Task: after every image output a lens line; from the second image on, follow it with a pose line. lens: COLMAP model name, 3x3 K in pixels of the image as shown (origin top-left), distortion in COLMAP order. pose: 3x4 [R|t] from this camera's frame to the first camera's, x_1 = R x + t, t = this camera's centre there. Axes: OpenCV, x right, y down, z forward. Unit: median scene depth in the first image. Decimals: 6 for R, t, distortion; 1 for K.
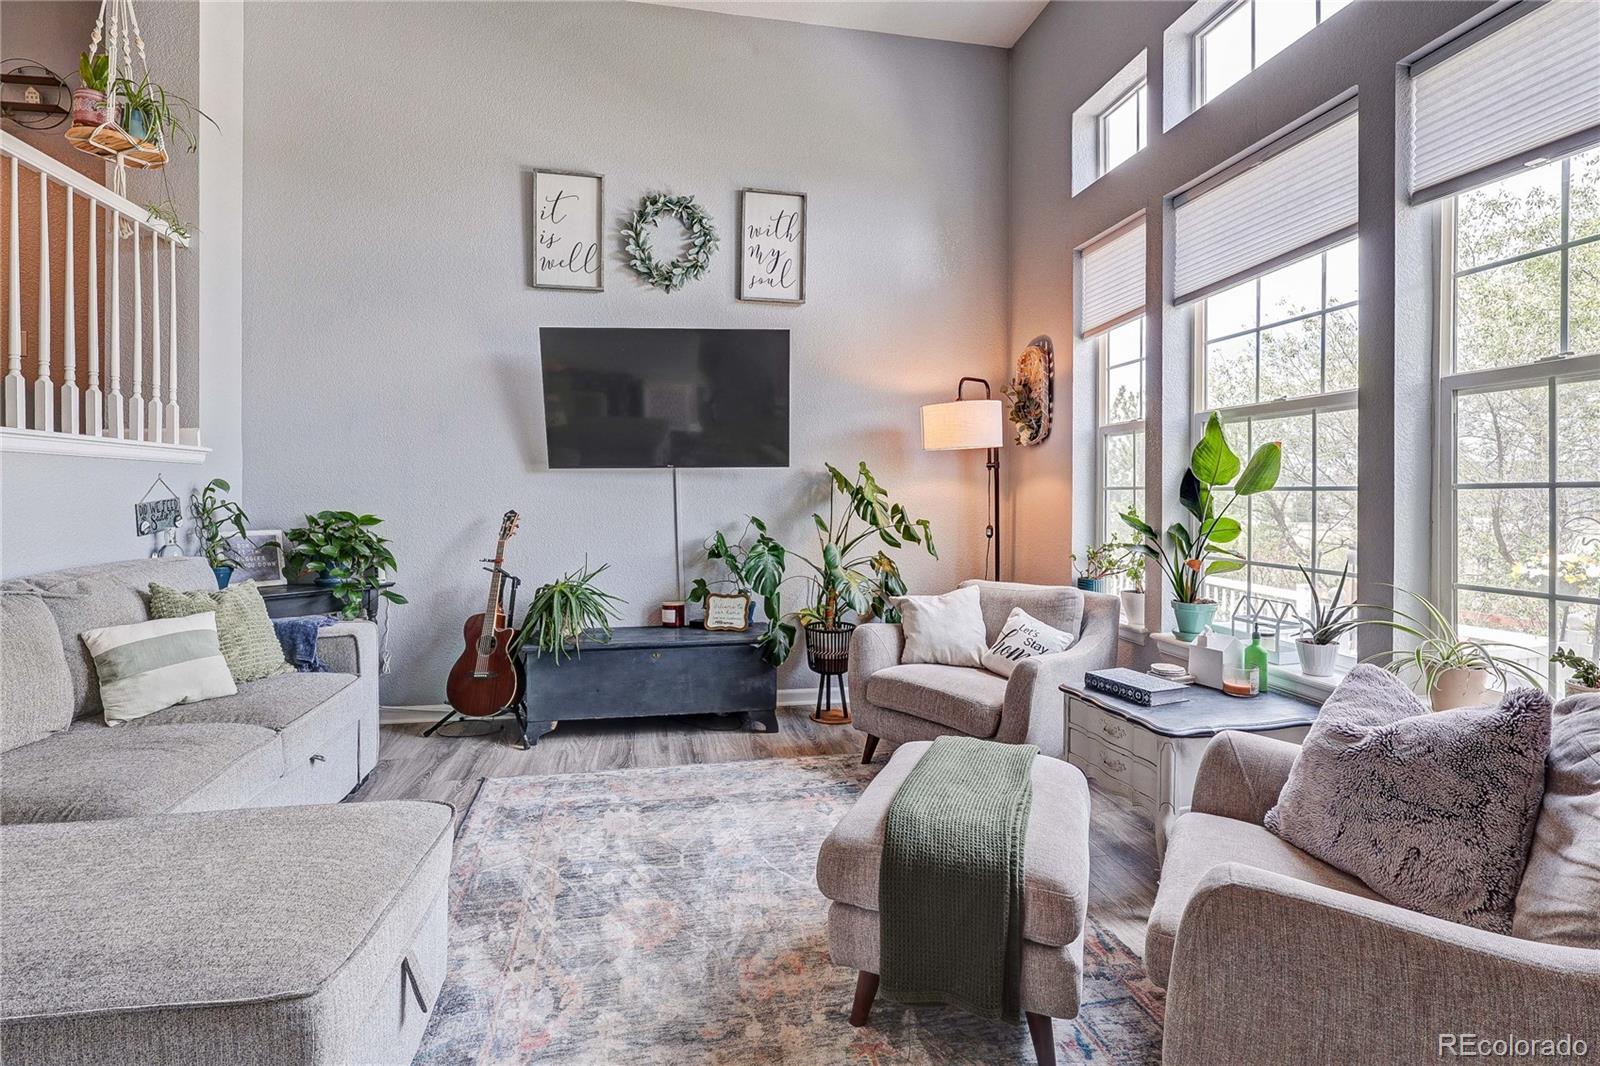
lens RADIAL K [[763.1, 0, 794.0], [0, 763.1, 501.7], [0, 0, 1]] dist [-0.002485, -0.000500]
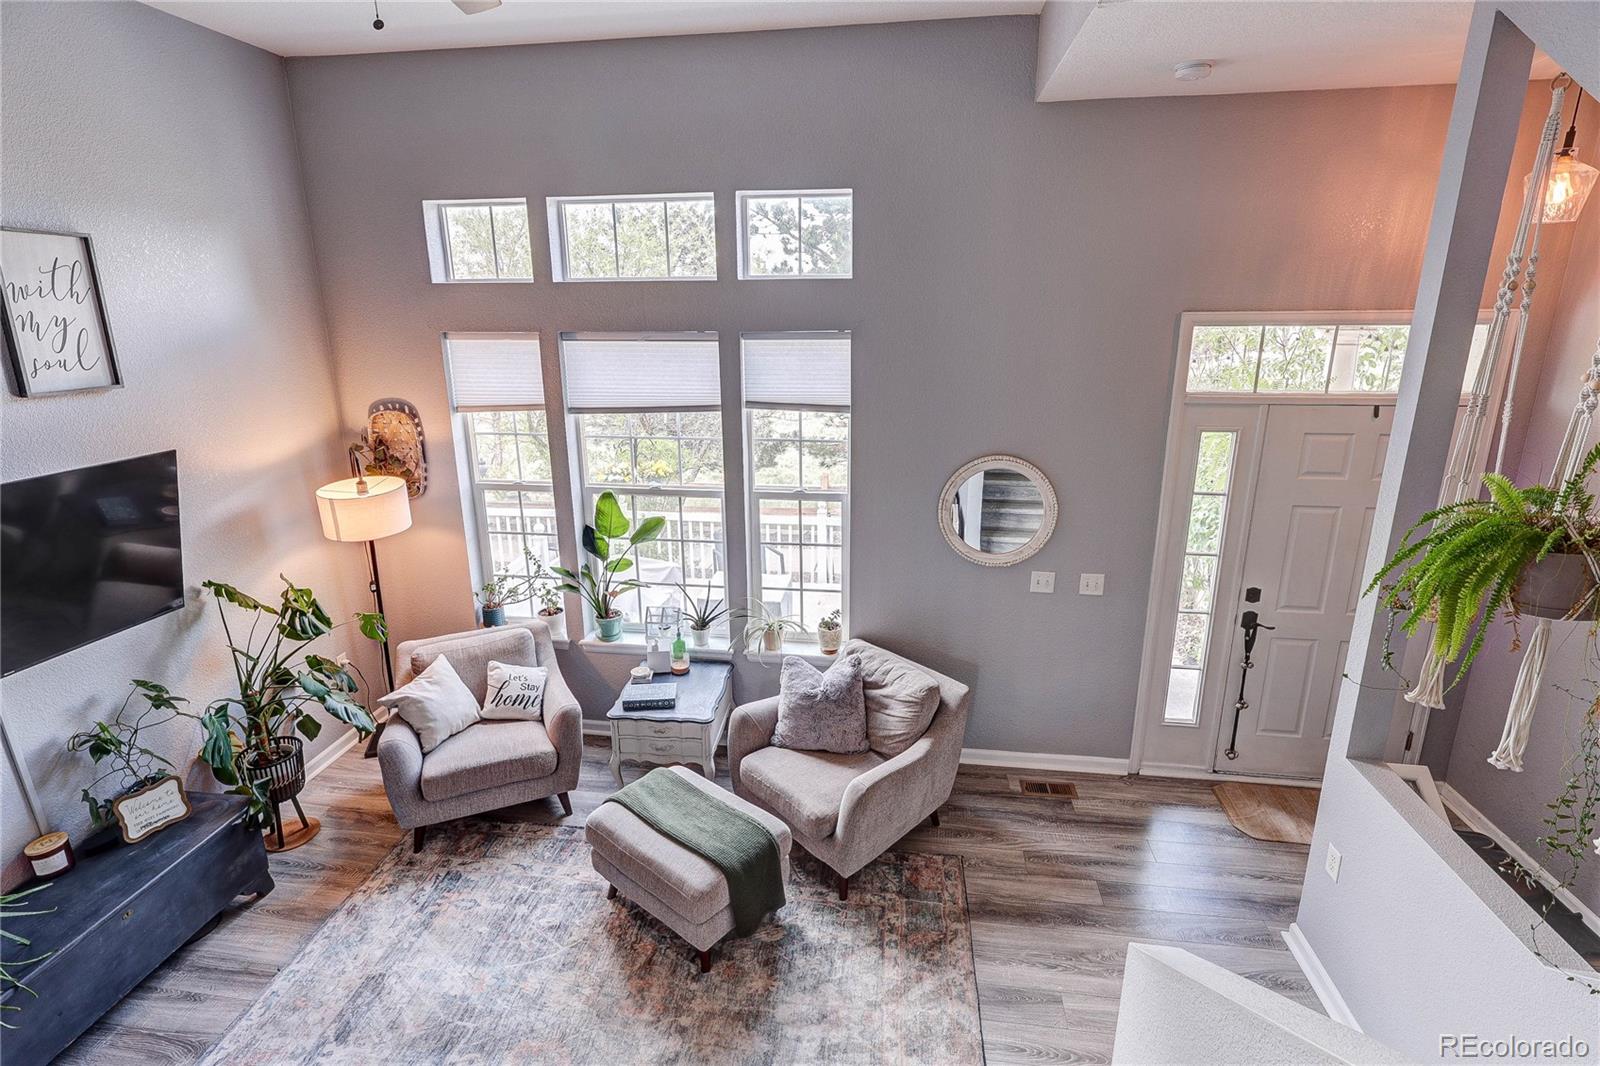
lens RADIAL K [[799.0, 0, 796.0], [0, 799.0, 515.0], [0, 0, 1]] dist [0.001585, 0.000561]
pose [[0.319293, -0.274895, 0.906910, -0.691870], [0.015381, 0.958380, 0.285081, -0.474200], [-0.947531, -0.077075, 0.310232, 0.173280]]
